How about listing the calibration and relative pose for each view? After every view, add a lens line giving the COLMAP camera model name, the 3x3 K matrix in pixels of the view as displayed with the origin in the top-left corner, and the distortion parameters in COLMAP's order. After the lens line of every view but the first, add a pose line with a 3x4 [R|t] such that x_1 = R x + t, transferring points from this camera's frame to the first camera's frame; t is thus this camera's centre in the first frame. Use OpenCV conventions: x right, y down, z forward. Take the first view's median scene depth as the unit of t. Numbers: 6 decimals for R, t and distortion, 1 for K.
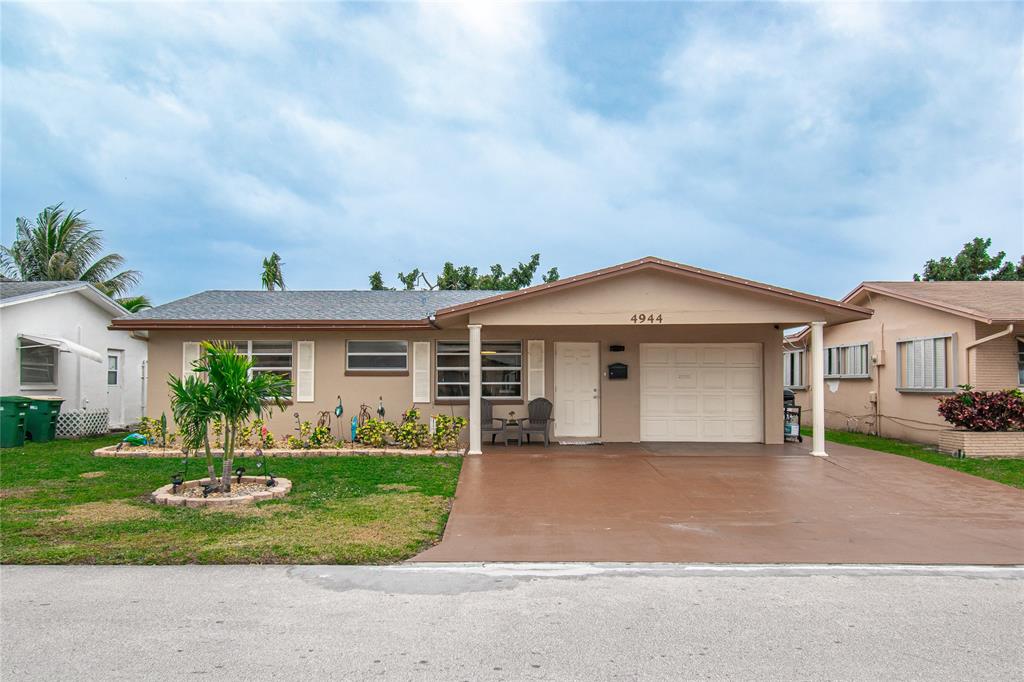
lens RADIAL K [[759.6, 0, 512.0], [0, 759.6, 341.0], [0, 0, 1]] dist [-0.003432, -0.001209]
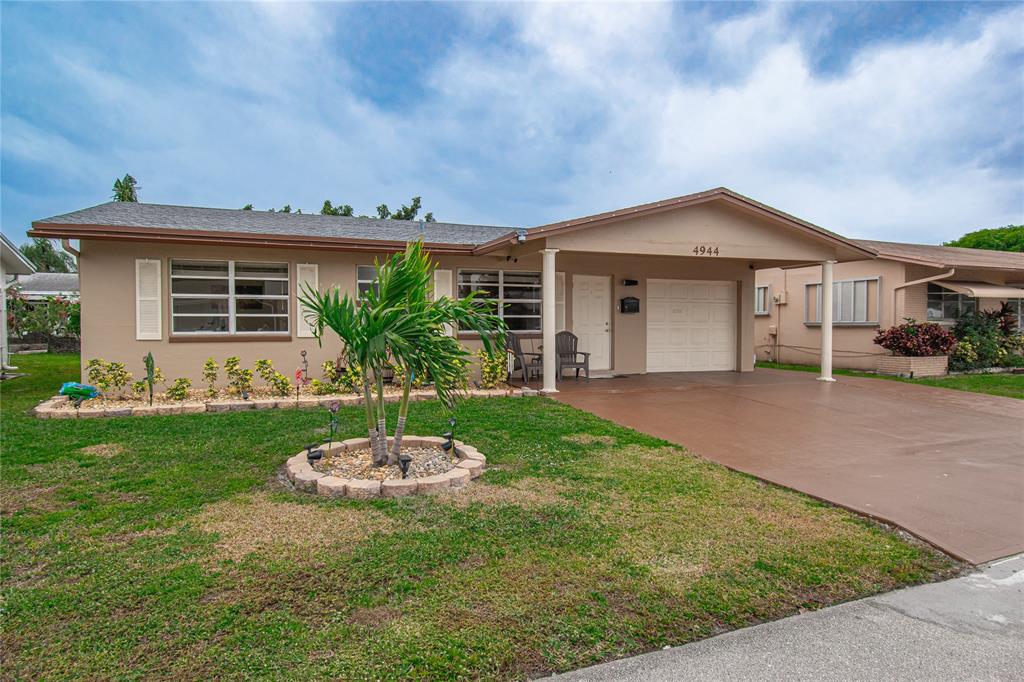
lens RADIAL K [[612.3, 0, 512.0], [0, 612.3, 338.0], [0, 0, 1]] dist [-0.001832, -0.000929]
pose [[0.927225, -0.008246, 0.374415, -0.314949], [-0.020433, 0.997155, 0.072561, 0.027446], [-0.373948, -0.074931, 0.924418, 0.296627]]
